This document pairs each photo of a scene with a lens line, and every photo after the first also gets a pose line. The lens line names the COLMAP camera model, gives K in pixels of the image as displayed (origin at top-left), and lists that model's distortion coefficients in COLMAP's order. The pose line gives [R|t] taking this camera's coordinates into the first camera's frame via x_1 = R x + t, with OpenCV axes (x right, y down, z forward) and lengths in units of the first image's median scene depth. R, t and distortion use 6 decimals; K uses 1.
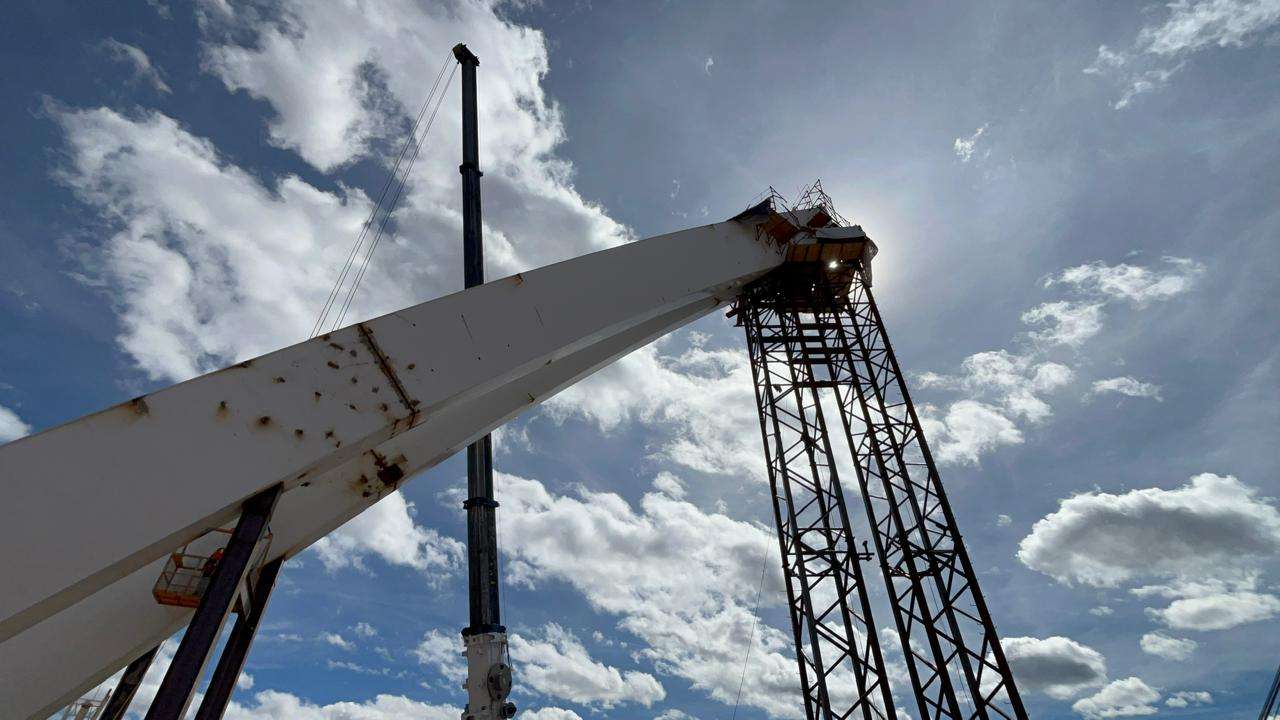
lens RADIAL K [[600.5, 0, 634.8], [0, 600.5, 365.2], [0, 0, 1]] dist [-0.000942, 0.001407]
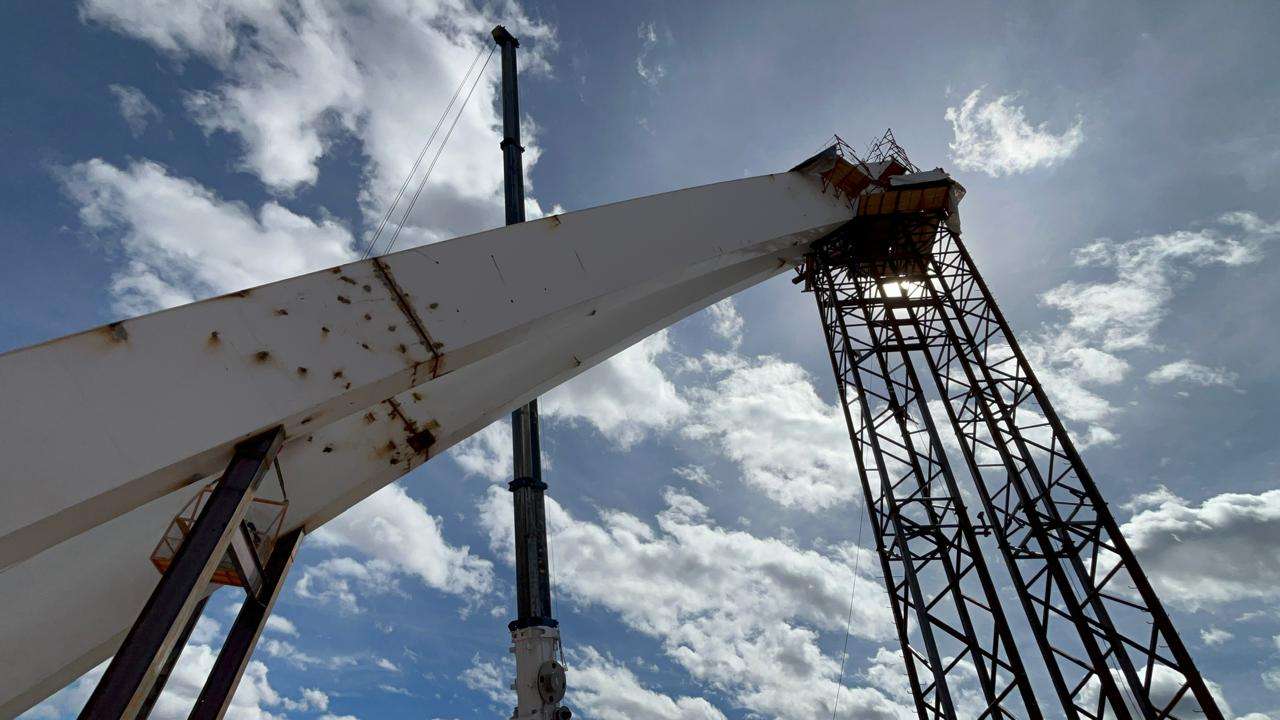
lens RADIAL K [[600.5, 0, 634.8], [0, 600.5, 365.2], [0, 0, 1]] dist [-0.000942, 0.001407]
pose [[0.993865, -0.043973, -0.101481, 0.004203], [0.039945, 0.998344, -0.041392, 0.100931], [0.103134, 0.037085, 0.993976, 0.118045]]
